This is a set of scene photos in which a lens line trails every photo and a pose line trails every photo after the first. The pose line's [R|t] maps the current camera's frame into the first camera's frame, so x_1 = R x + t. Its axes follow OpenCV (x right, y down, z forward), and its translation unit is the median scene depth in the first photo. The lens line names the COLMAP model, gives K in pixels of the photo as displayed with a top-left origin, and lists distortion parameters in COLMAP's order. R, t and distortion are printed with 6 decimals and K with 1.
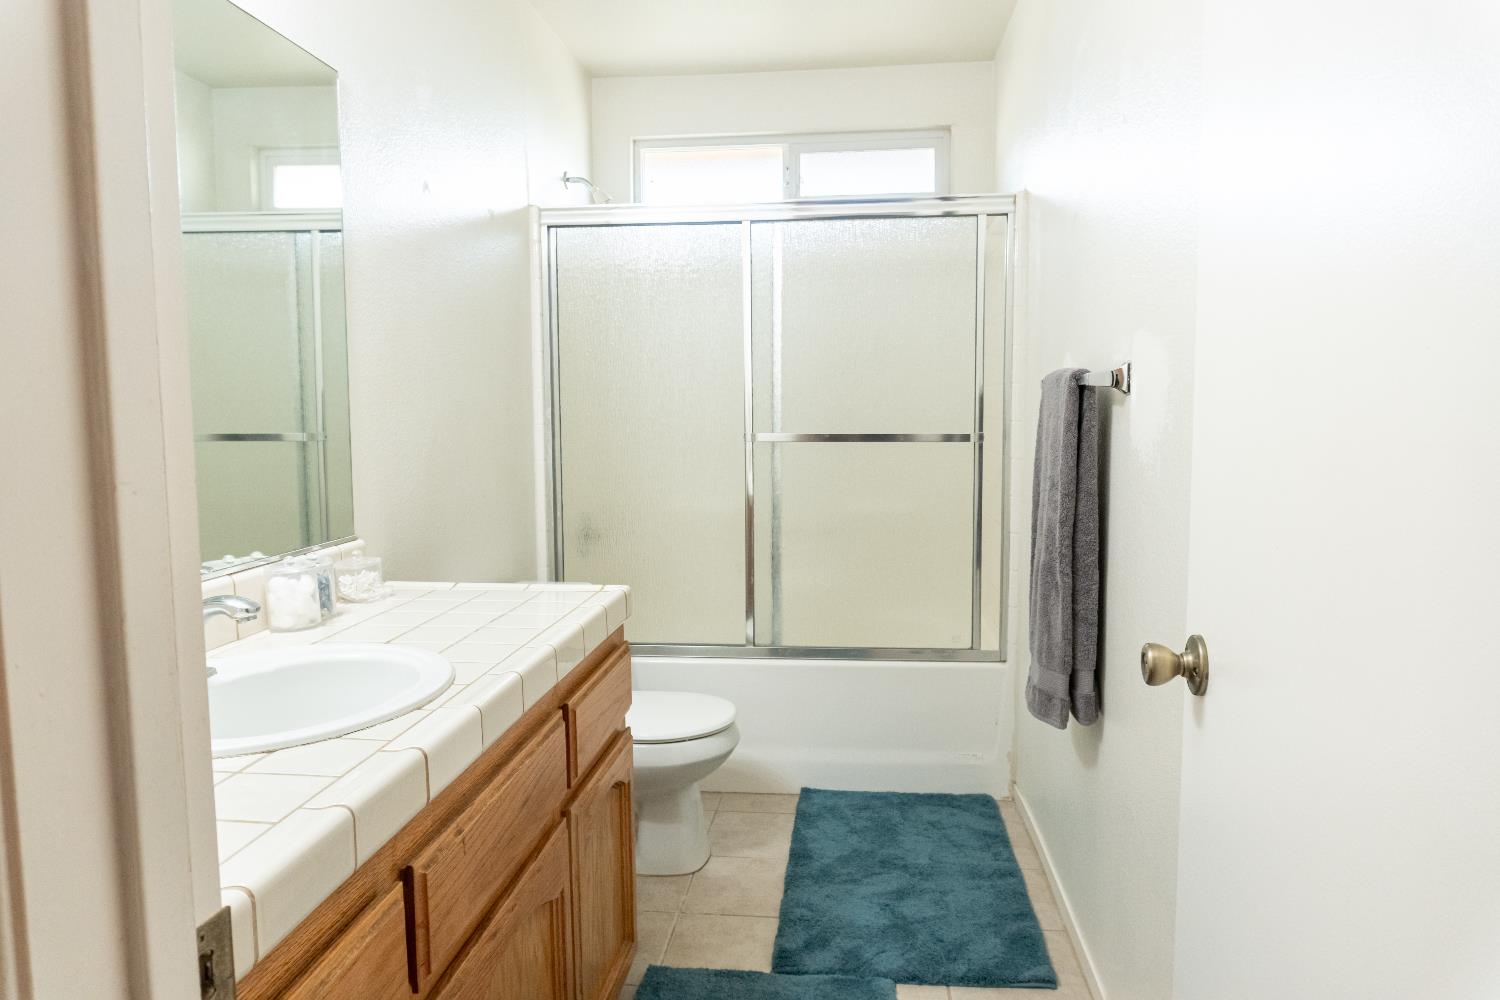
lens RADIAL K [[1025.2, 0, 696.1], [0, 1025.2, 535.0], [0, 0, 1]] dist [-0.028153, 0.002242]
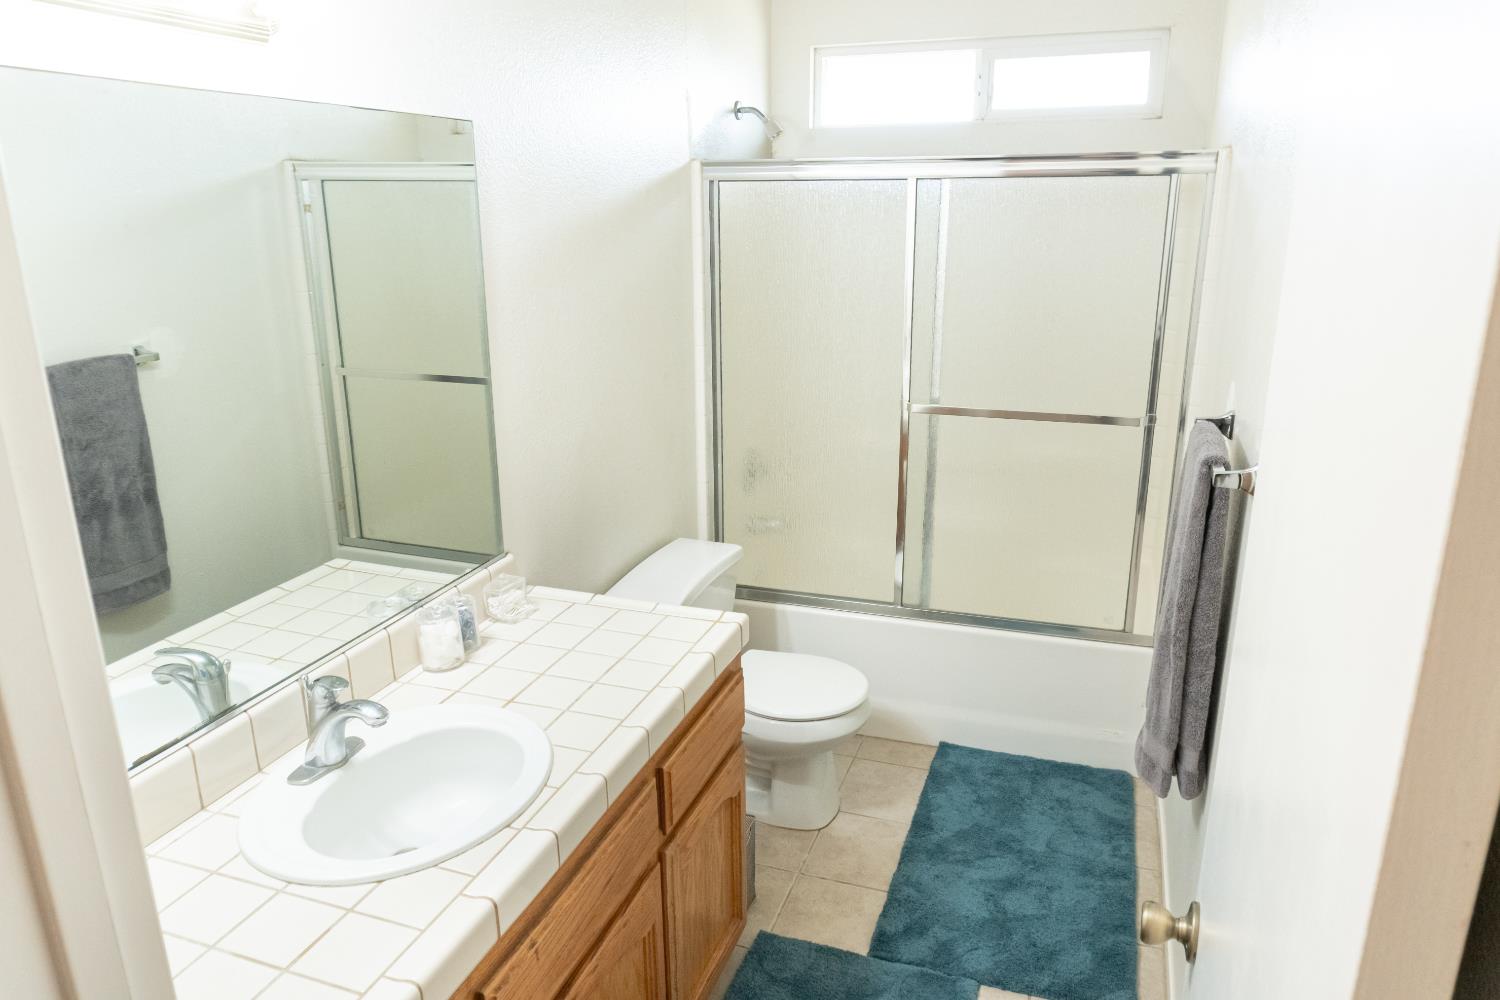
lens RADIAL K [[1025.2, 0, 717.9], [0, 1025.2, 468.1], [0, 0, 1]] dist [-0.028153, 0.002242]
pose [[0.972309, 0.054072, -0.227356, 0.138442], [-0.007215, 0.979347, 0.202060, -0.312533], [0.233586, -0.194824, 0.952618, 0.009186]]
